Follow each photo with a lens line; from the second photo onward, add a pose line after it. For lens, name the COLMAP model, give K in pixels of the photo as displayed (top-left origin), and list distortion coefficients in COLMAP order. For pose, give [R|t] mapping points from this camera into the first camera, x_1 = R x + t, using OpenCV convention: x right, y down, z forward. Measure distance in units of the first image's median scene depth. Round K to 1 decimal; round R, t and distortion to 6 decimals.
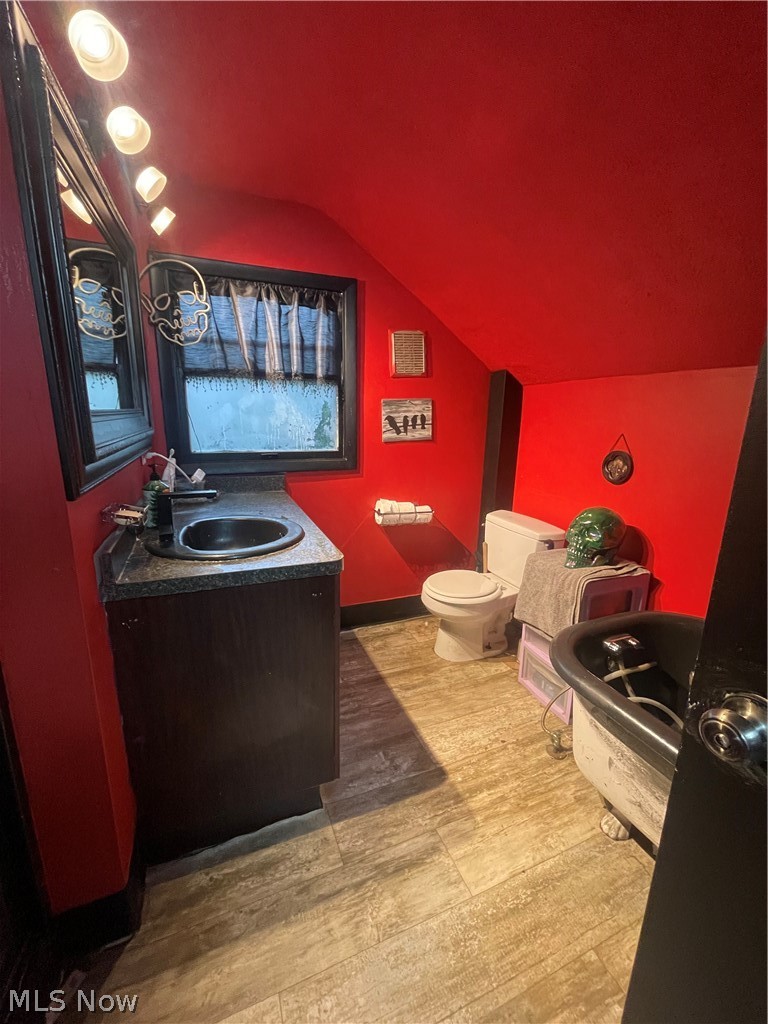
lens RADIAL K [[408.5, 0, 384.0], [0, 408.5, 512.0], [0, 0, 1]] dist [0.001001, -0.004419]
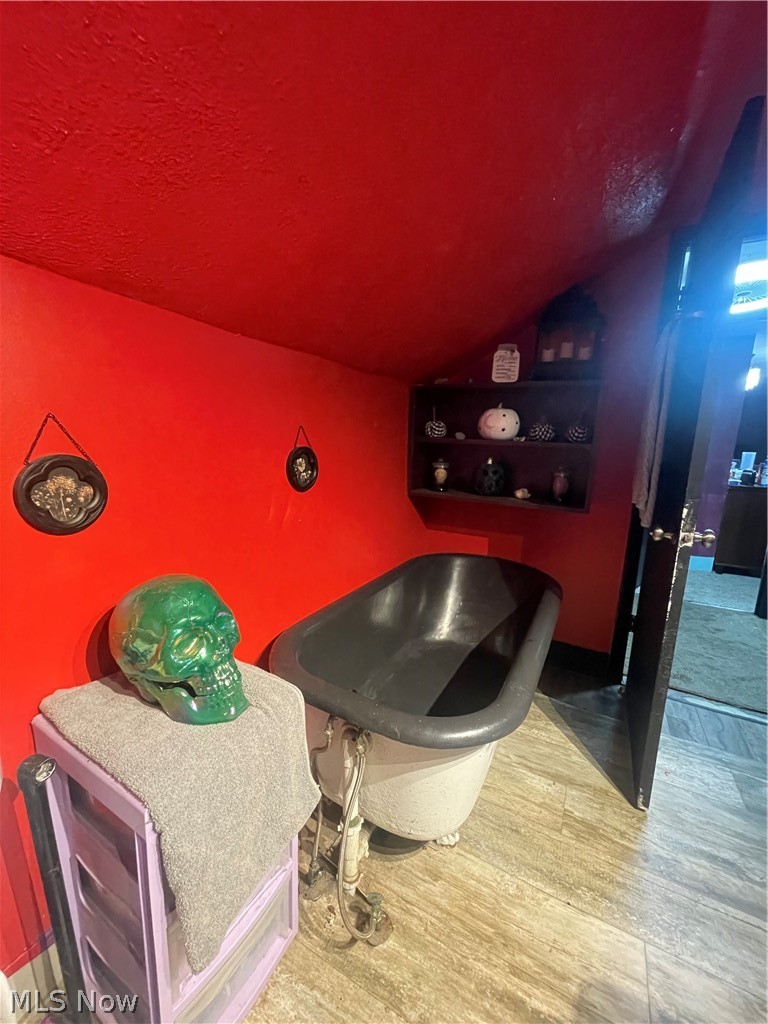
lens RADIAL K [[408.5, 0, 384.0], [0, 408.5, 512.0], [0, 0, 1]] dist [0.001001, -0.004419]
pose [[-0.635021, -0.179171, 0.751429, 0.064066], [0.127801, 0.934959, 0.330935, -0.247696], [-0.761849, 0.306185, -0.570821, 1.308241]]
